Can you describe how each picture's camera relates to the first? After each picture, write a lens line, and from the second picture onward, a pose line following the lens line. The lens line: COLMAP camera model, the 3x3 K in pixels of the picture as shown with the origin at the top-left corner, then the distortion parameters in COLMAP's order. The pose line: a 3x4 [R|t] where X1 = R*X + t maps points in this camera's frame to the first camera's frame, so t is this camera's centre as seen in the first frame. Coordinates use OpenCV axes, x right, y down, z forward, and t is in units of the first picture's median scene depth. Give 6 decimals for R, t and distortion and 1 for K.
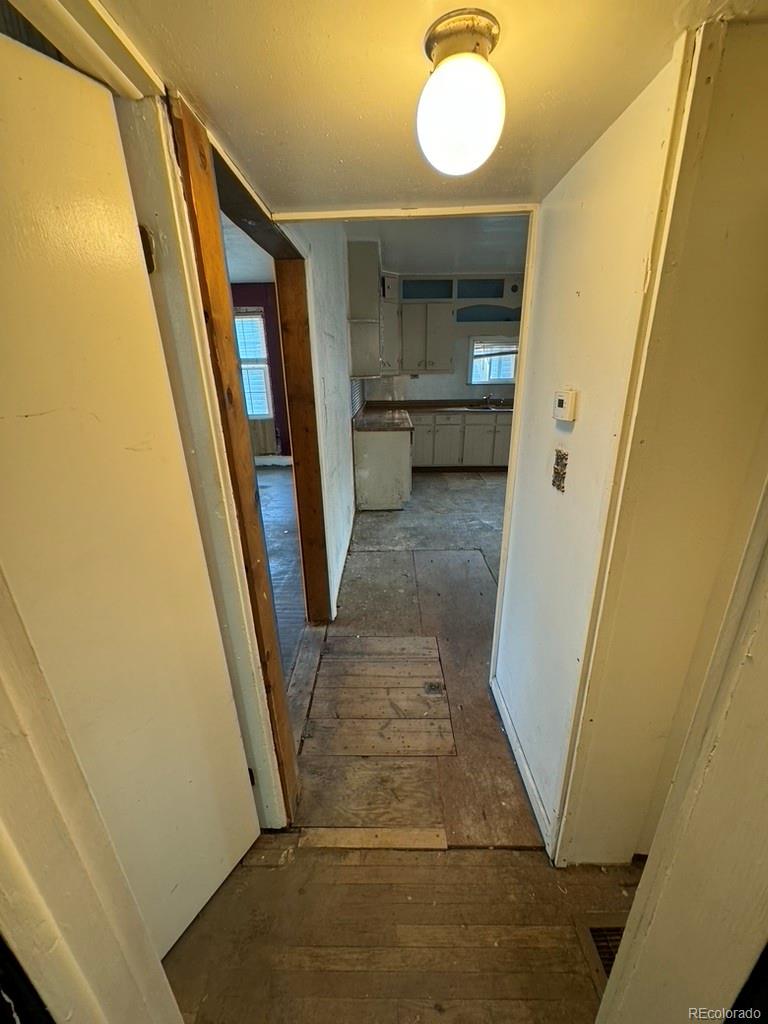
lens RADIAL K [[410.4, 0, 381.9], [0, 410.4, 511.5], [0, 0, 1]] dist [-0.001625, 0.000519]
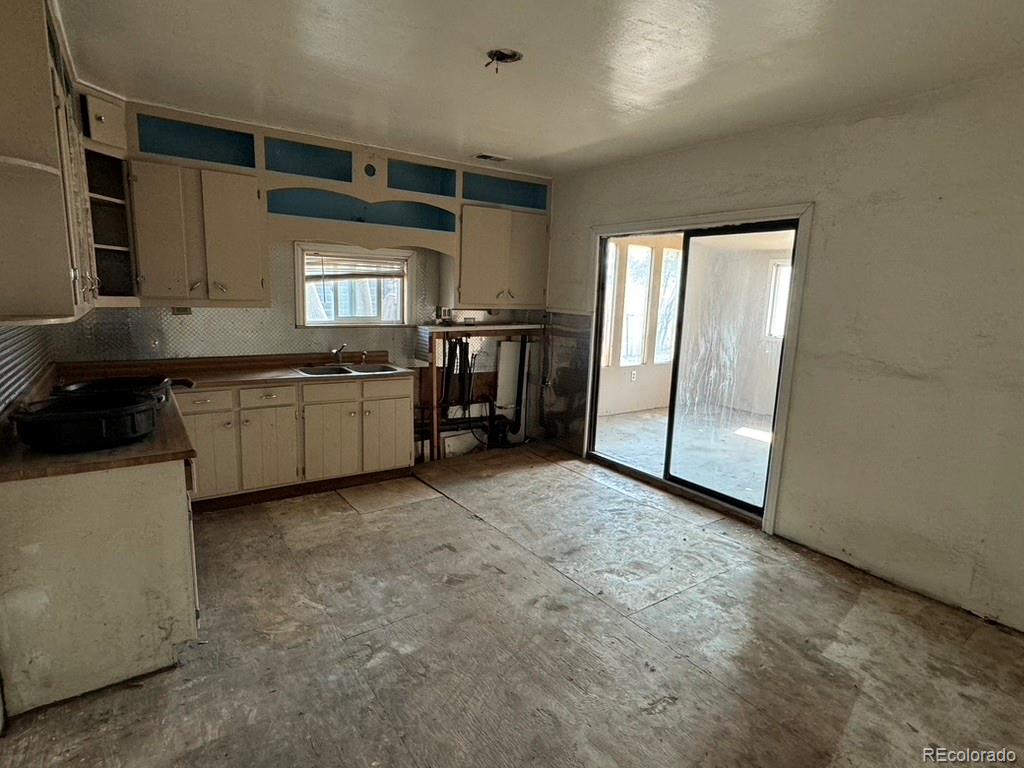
lens RADIAL K [[541.1, 0, 518.3], [0, 541.1, 382.7], [0, 0, 1]] dist [-0.003125, 0.000276]
pose [[0.804761, -0.054577, 0.591085, 0.021508], [0.154476, 0.980711, -0.119767, -0.125613], [-0.573147, 0.187692, 0.797668, 0.327896]]
